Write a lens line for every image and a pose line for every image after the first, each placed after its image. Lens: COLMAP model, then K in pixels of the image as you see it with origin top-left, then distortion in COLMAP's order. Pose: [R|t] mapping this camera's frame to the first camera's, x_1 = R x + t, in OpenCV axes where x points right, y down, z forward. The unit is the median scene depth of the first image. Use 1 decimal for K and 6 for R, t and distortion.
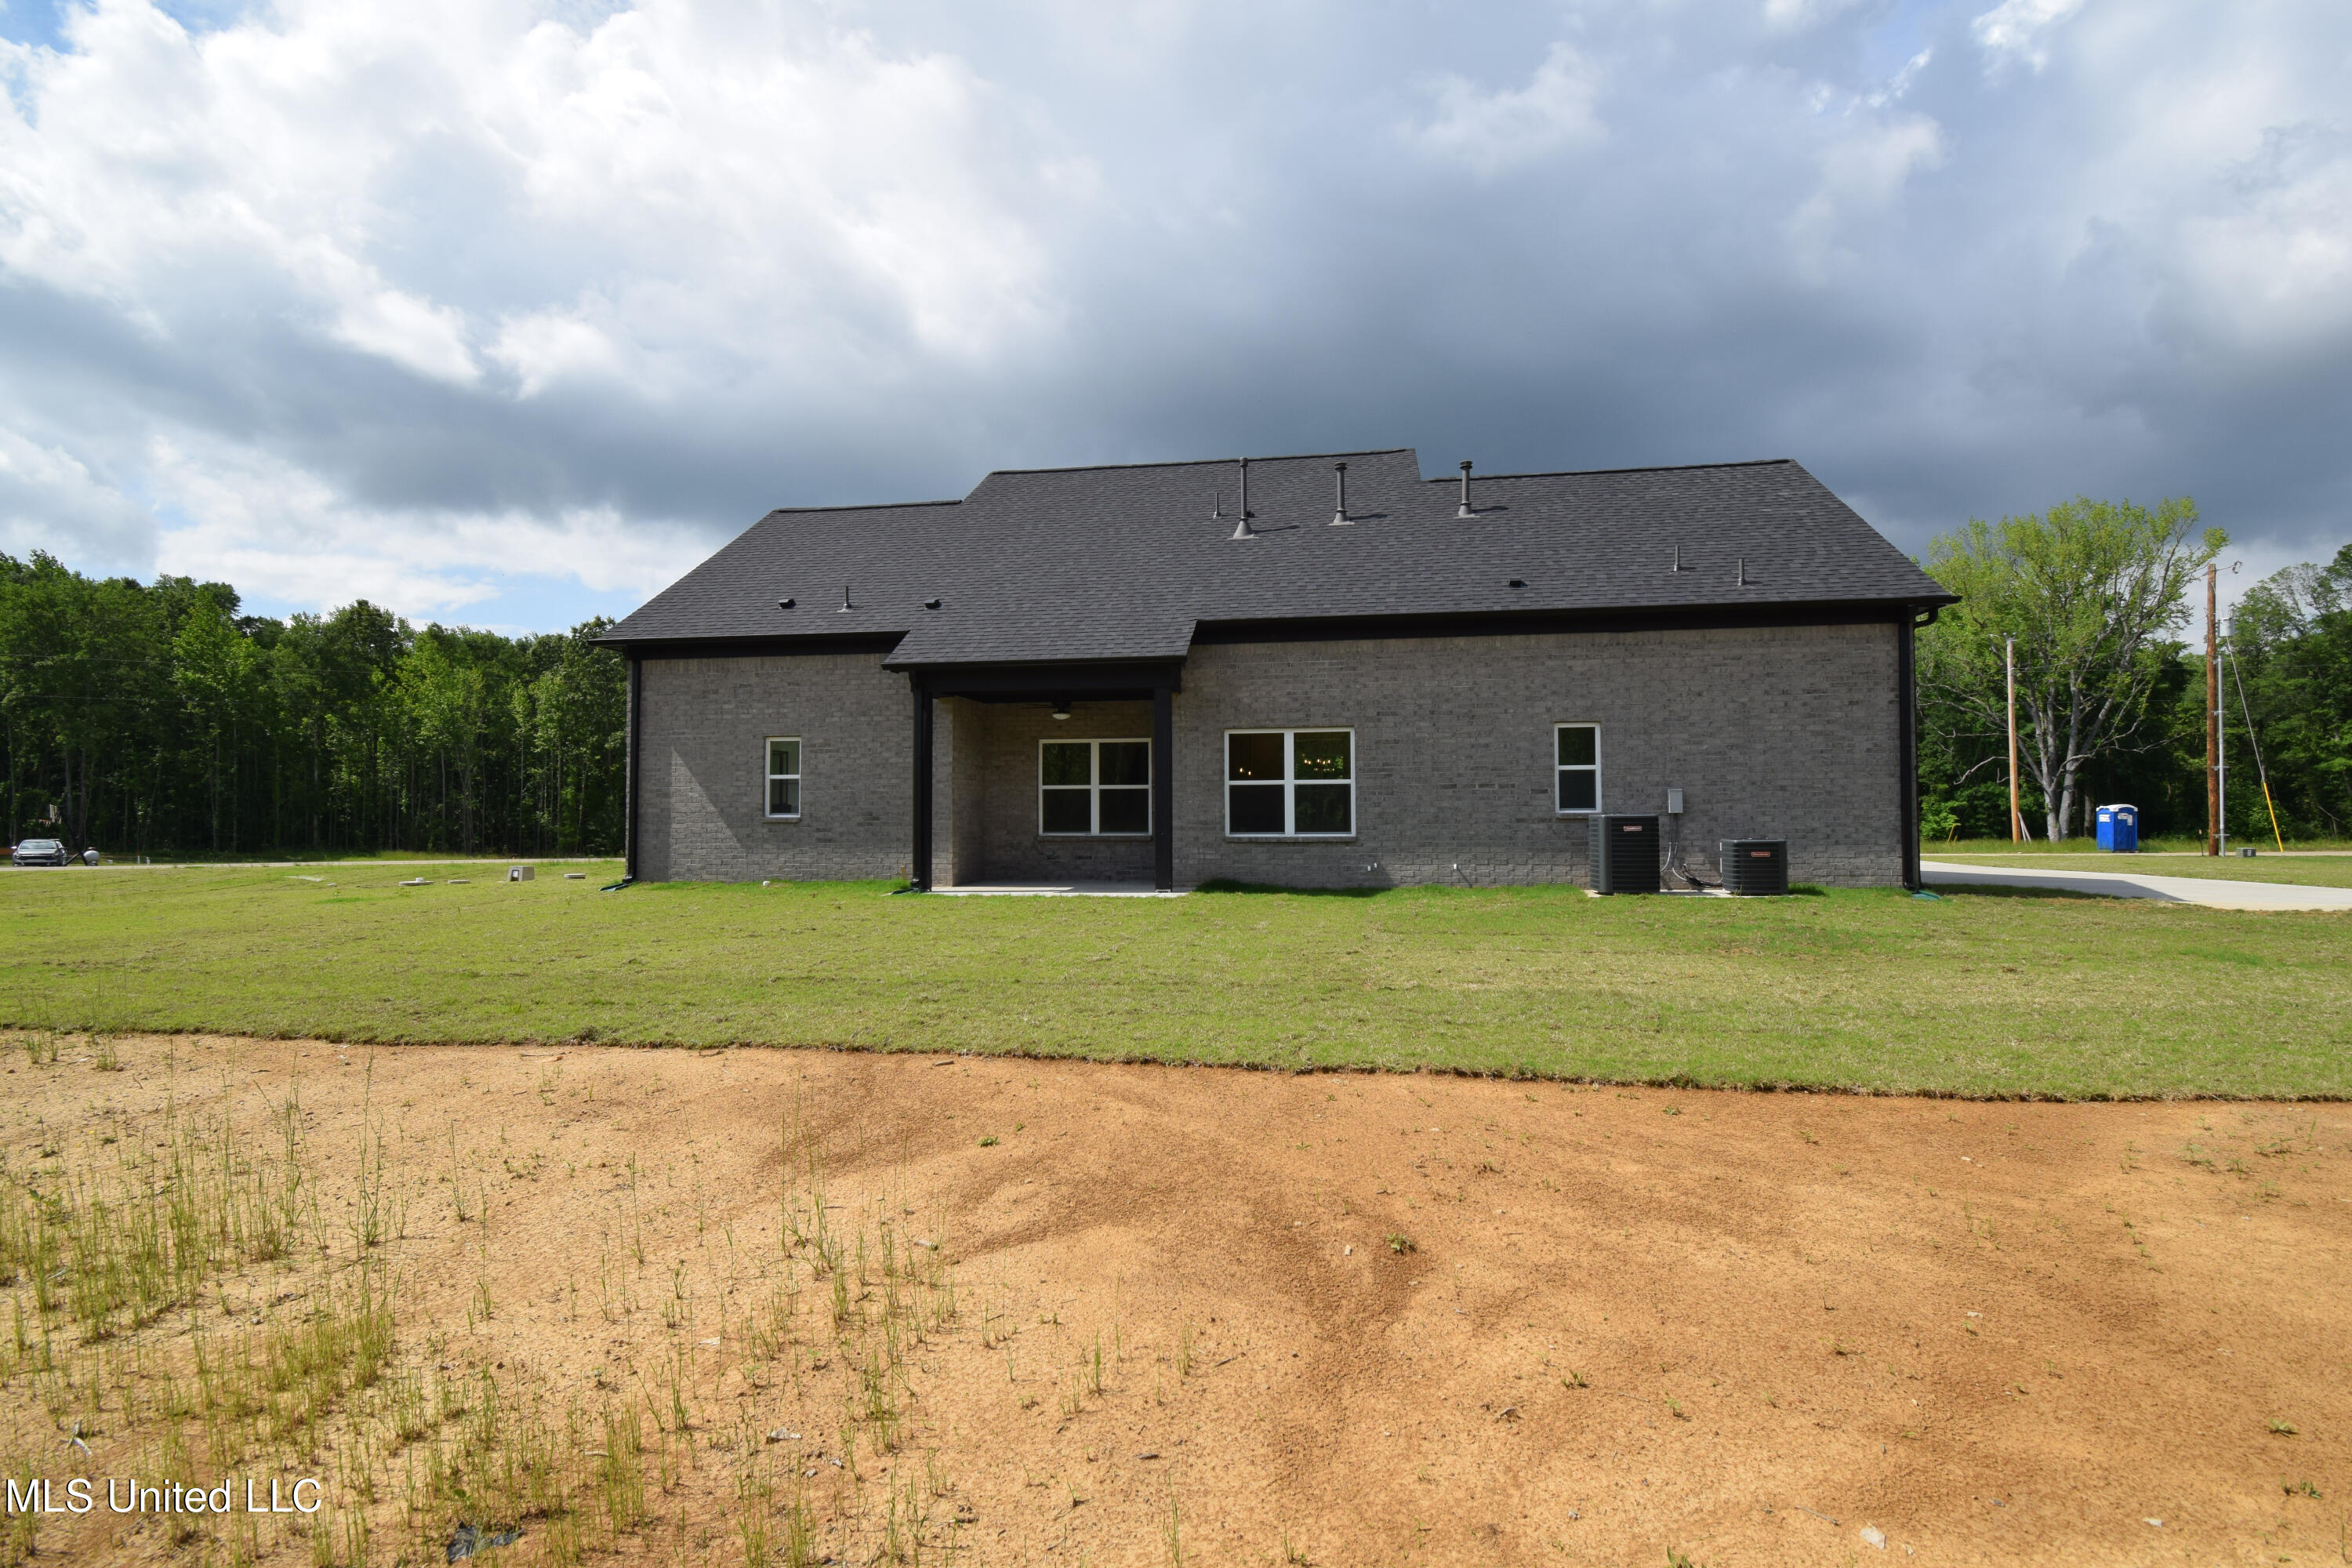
lens RADIAL K [[1090.3, 0, 1176.6], [0, 1090.3, 786.2], [0, 0, 1]] dist [-0.000185, -0.000017]
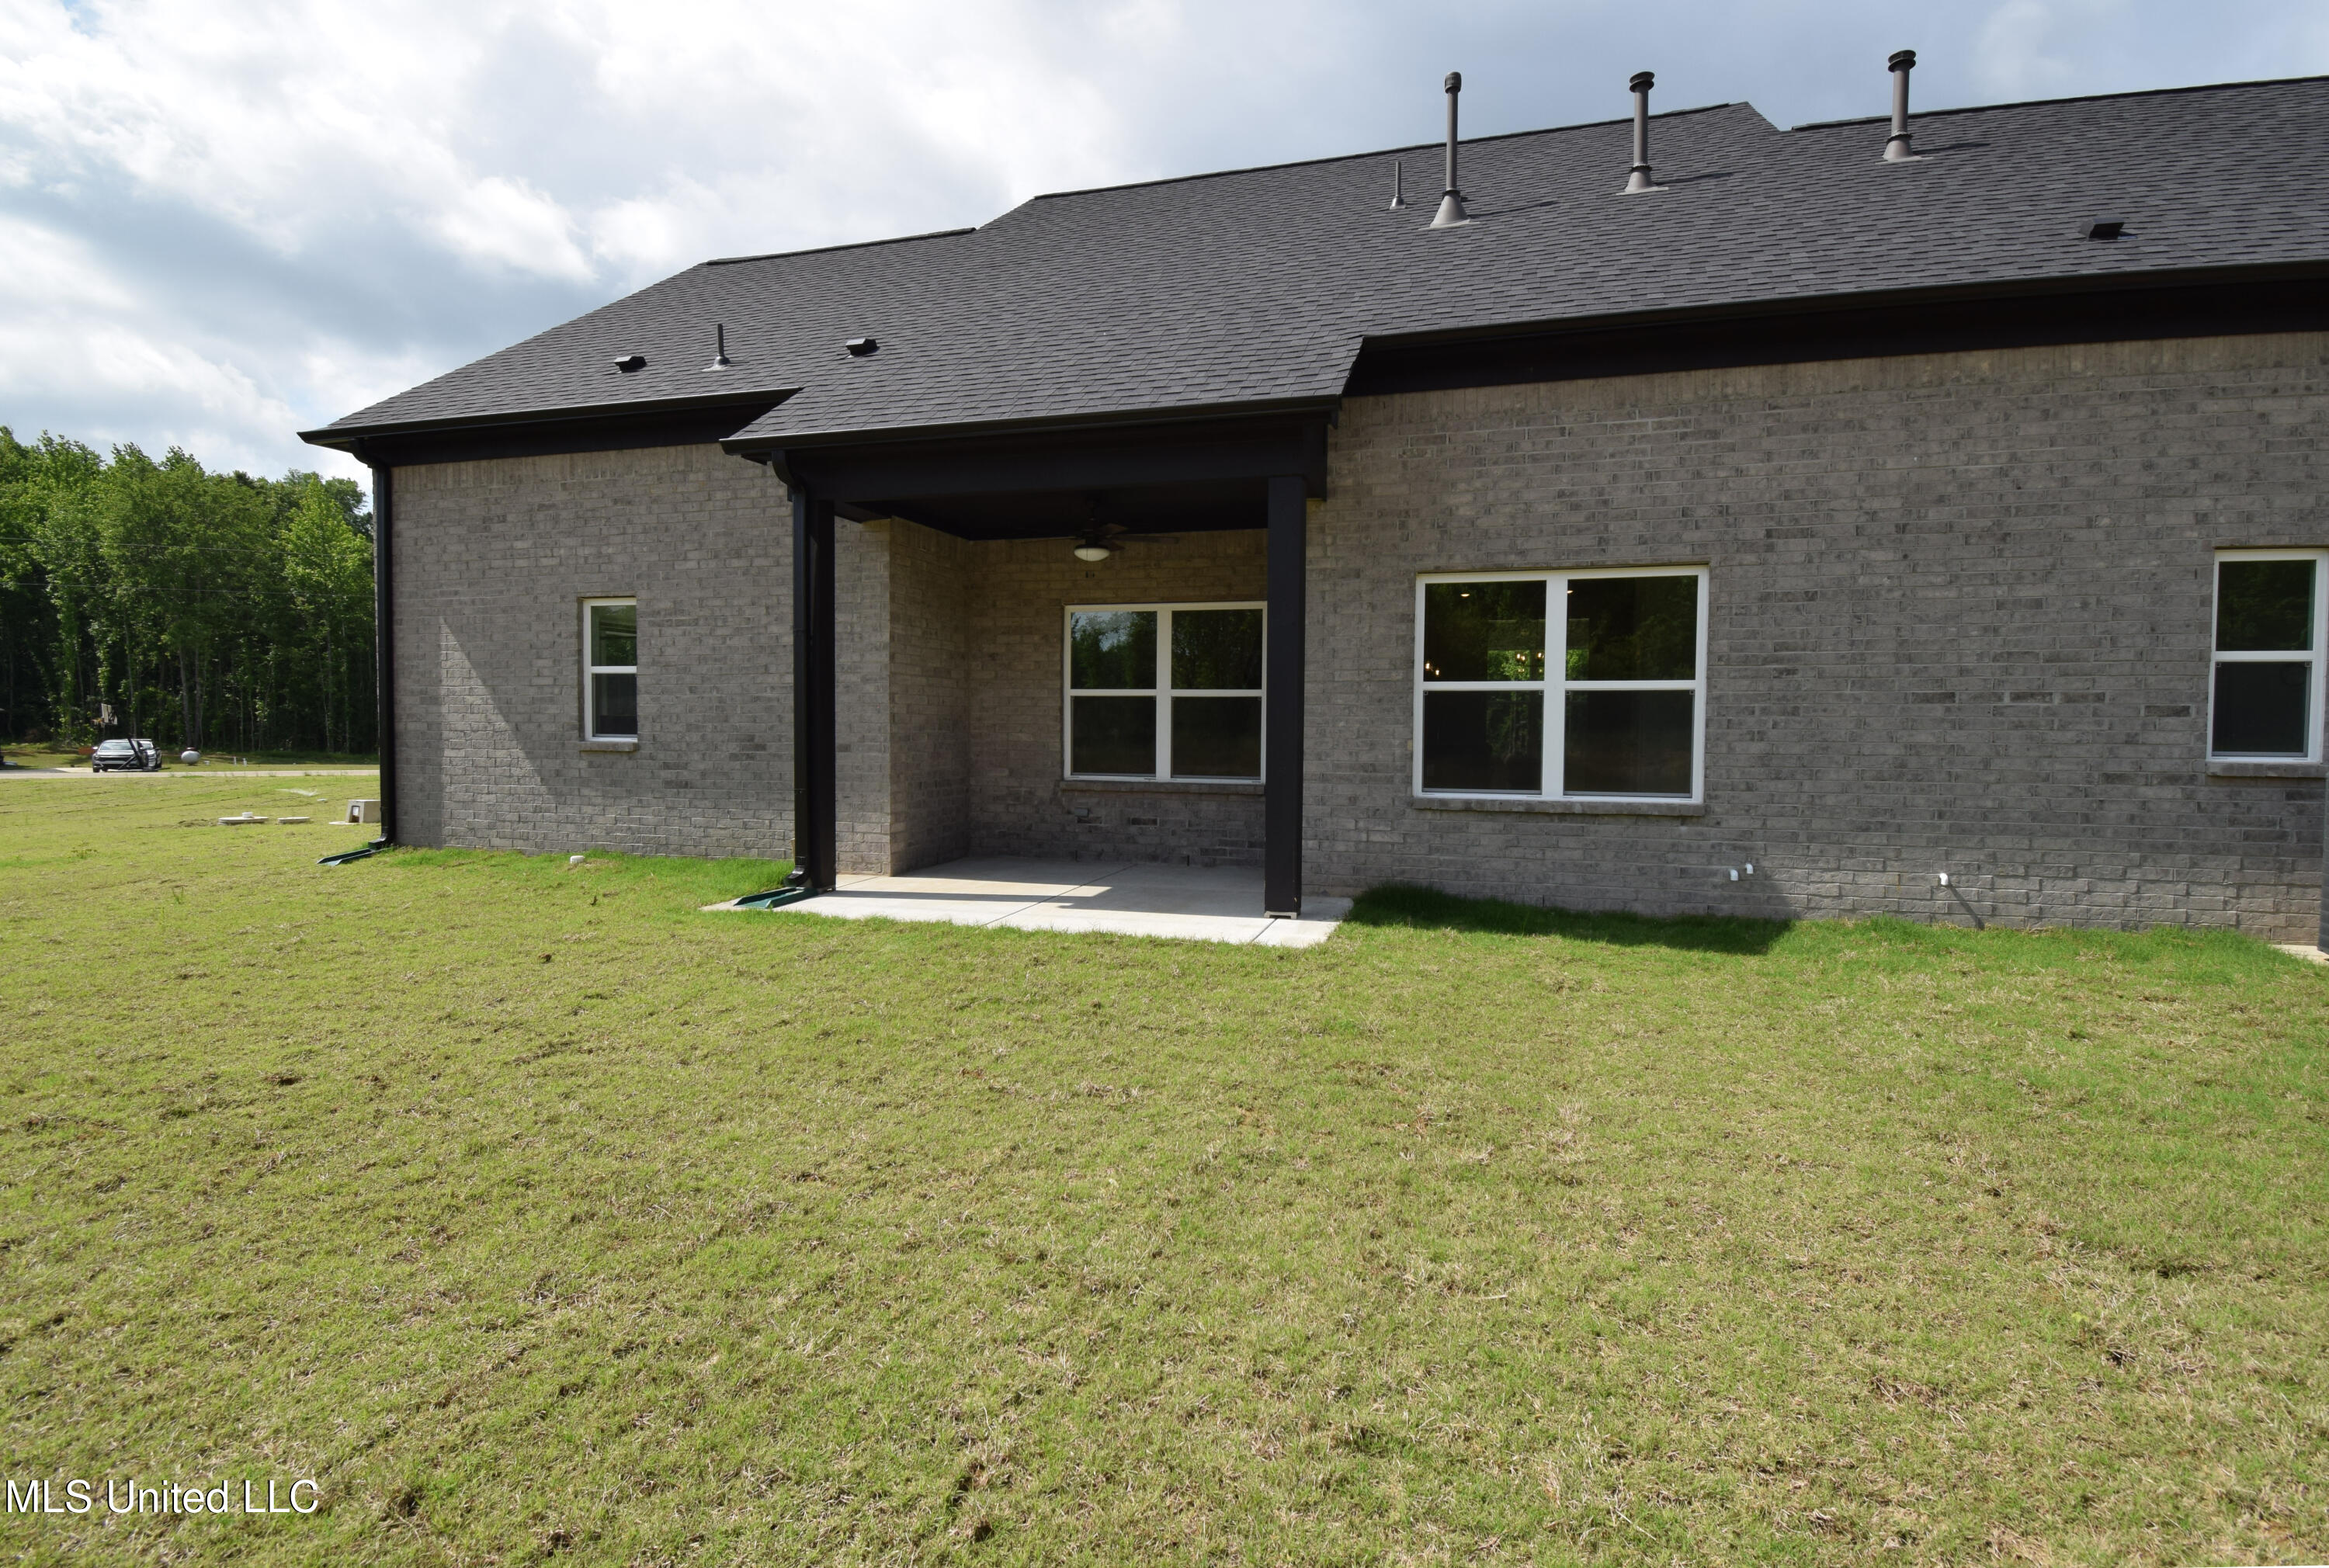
lens RADIAL K [[1135.8, 0, 1179.6], [0, 1135.8, 785.2], [0, 0, 1]] dist [0.000352, -0.000679]
pose [[0.992552, 0.018365, -0.120430, 0.002281], [-0.008613, 0.996677, 0.081003, 0.000912], [0.121518, -0.079363, 0.989411, 0.483089]]
